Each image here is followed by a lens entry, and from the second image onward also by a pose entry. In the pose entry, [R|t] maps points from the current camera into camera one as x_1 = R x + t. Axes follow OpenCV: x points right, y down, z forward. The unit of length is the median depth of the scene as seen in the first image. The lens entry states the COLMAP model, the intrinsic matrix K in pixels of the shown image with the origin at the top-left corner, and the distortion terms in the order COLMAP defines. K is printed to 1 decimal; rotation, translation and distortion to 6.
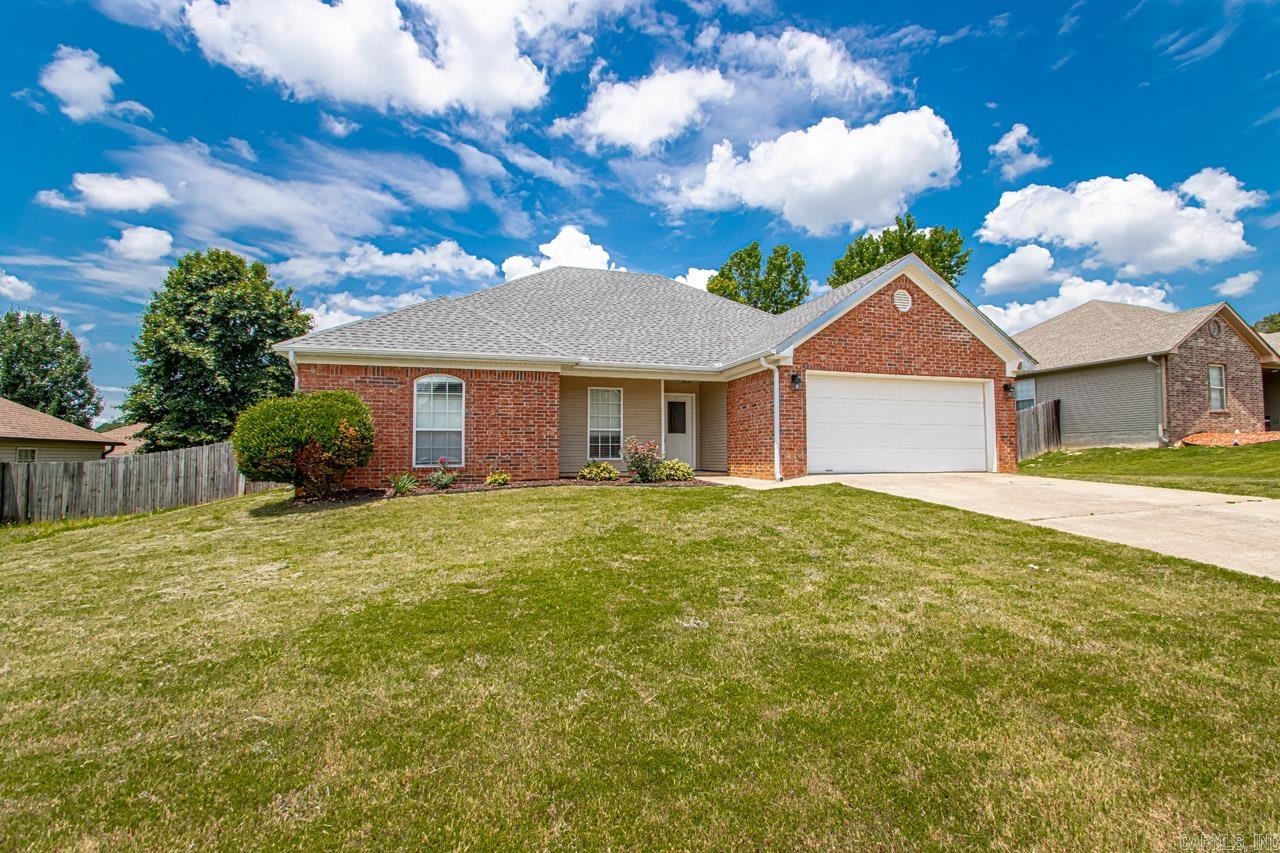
lens RADIAL K [[602.1, 0, 640.0], [0, 602.1, 426.5], [0, 0, 1]] dist [0.003358, -0.018649]
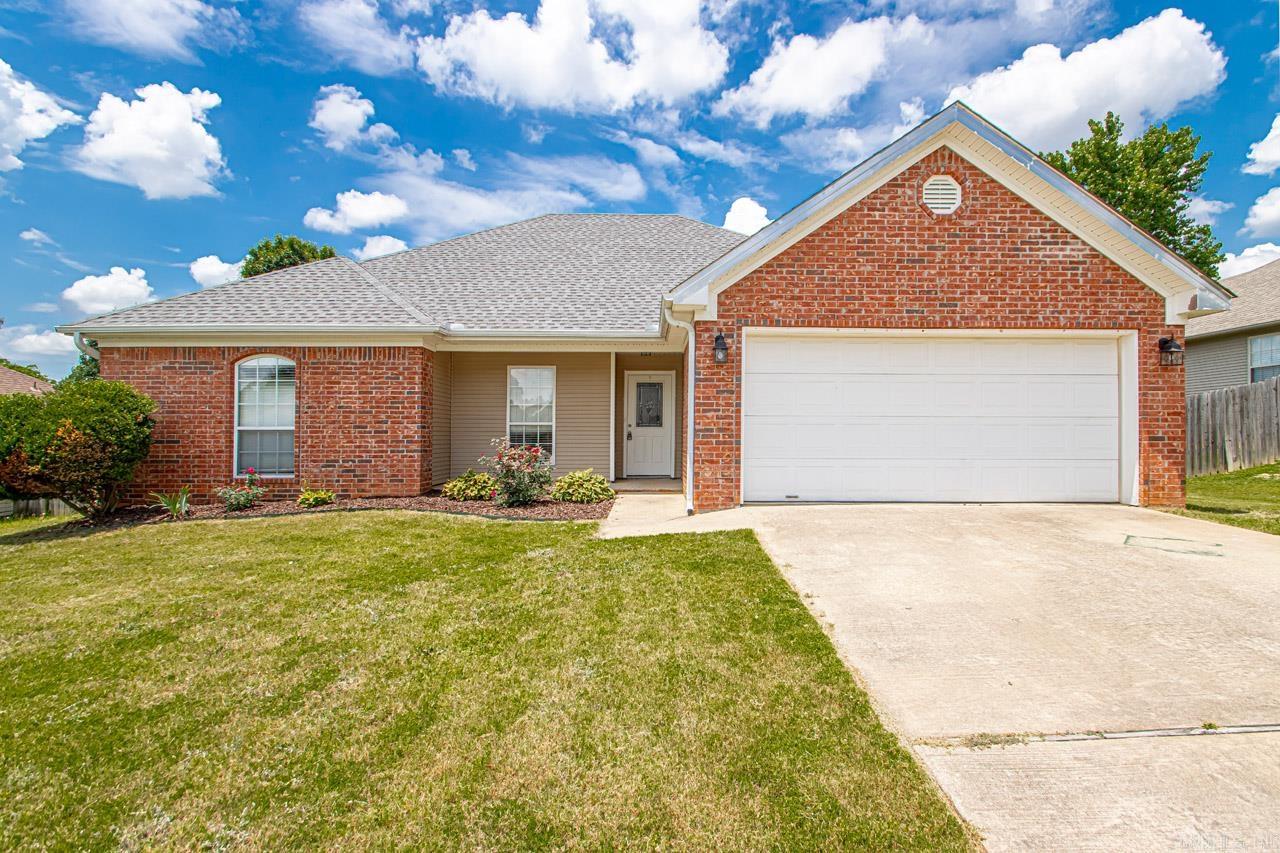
lens RADIAL K [[606.2, 0, 658.1], [0, 606.2, 433.7], [0, 0, 1]] dist [-0.000194, -0.000783]
pose [[0.963951, 0.001379, -0.266076, 0.337308], [0.011124, 0.998903, 0.045478, -0.016895], [0.265847, -0.046798, 0.962879, 0.384963]]
